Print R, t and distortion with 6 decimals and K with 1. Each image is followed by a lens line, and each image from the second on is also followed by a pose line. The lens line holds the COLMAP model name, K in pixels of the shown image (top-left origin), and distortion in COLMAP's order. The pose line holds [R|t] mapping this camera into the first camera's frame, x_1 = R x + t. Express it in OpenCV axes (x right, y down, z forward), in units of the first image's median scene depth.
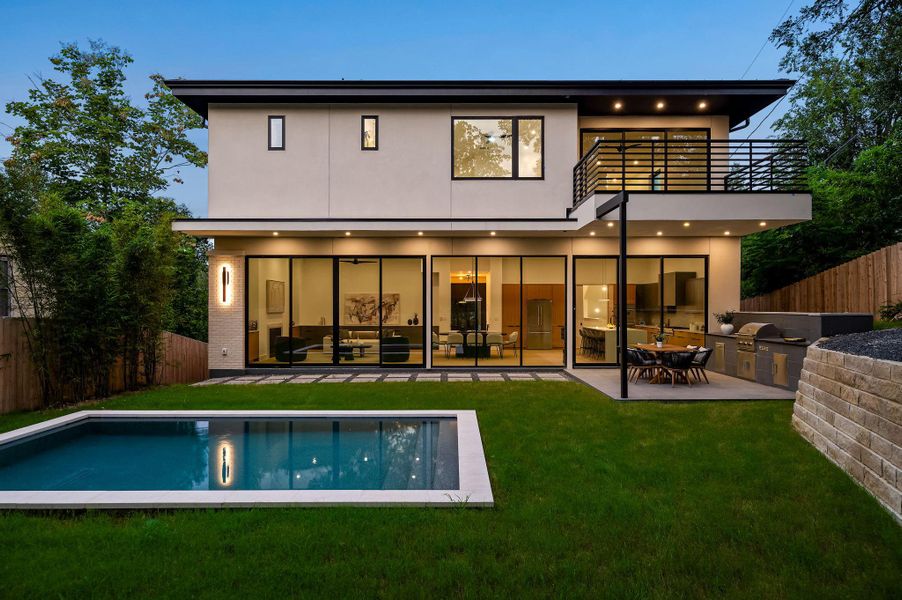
lens RADIAL K [[527.3, 0, 454.1], [0, 527.3, 300.5], [0, 0, 1]] dist [-0.004083, -0.001113]
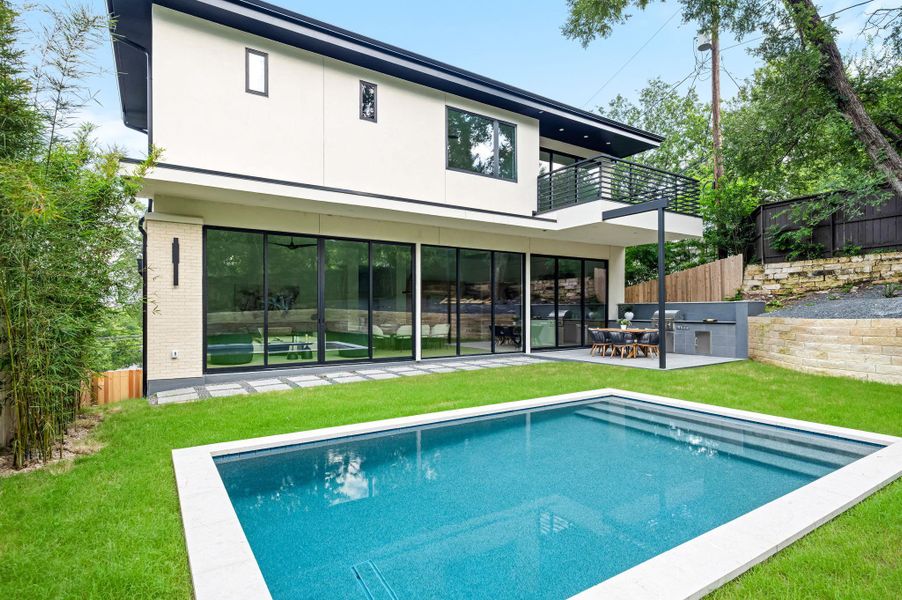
lens RADIAL K [[467.7, 0, 455.1], [0, 467.7, 305.1], [0, 0, 1]] dist [0.001310, 0.001445]
pose [[0.835643, 0.003480, 0.549262, -0.471587], [-0.003642, 0.999993, -0.000794, 0.028417], [-0.549261, -0.001337, 0.835650, 0.251469]]
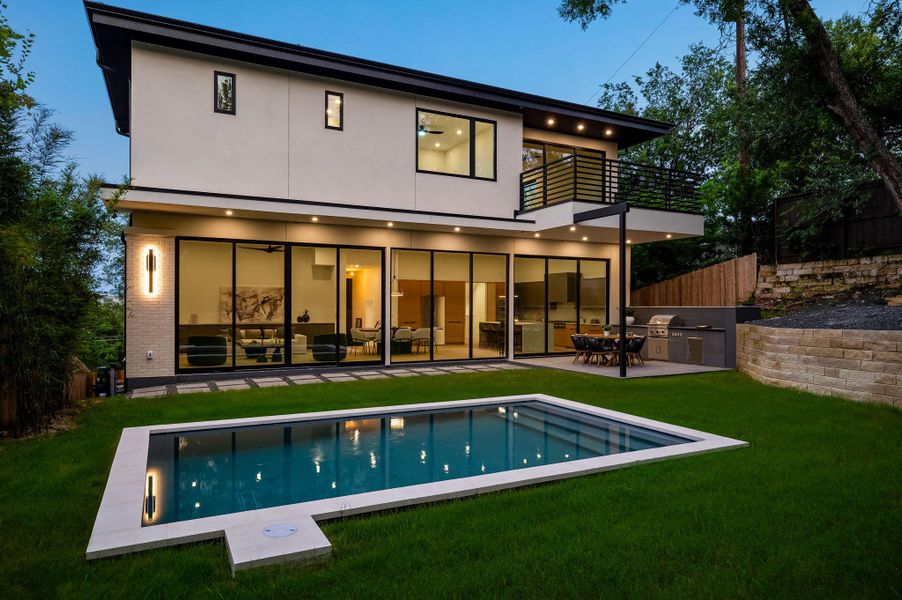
lens RADIAL K [[568.3, 0, 452.3], [0, 568.3, 300.3], [0, 0, 1]] dist [0.001299, 0.000783]
pose [[0.887991, 0.006969, 0.459808, -0.428765], [-0.007699, 0.999970, -0.000288, 0.010420], [-0.459797, -0.003285, 0.888018, 0.025254]]
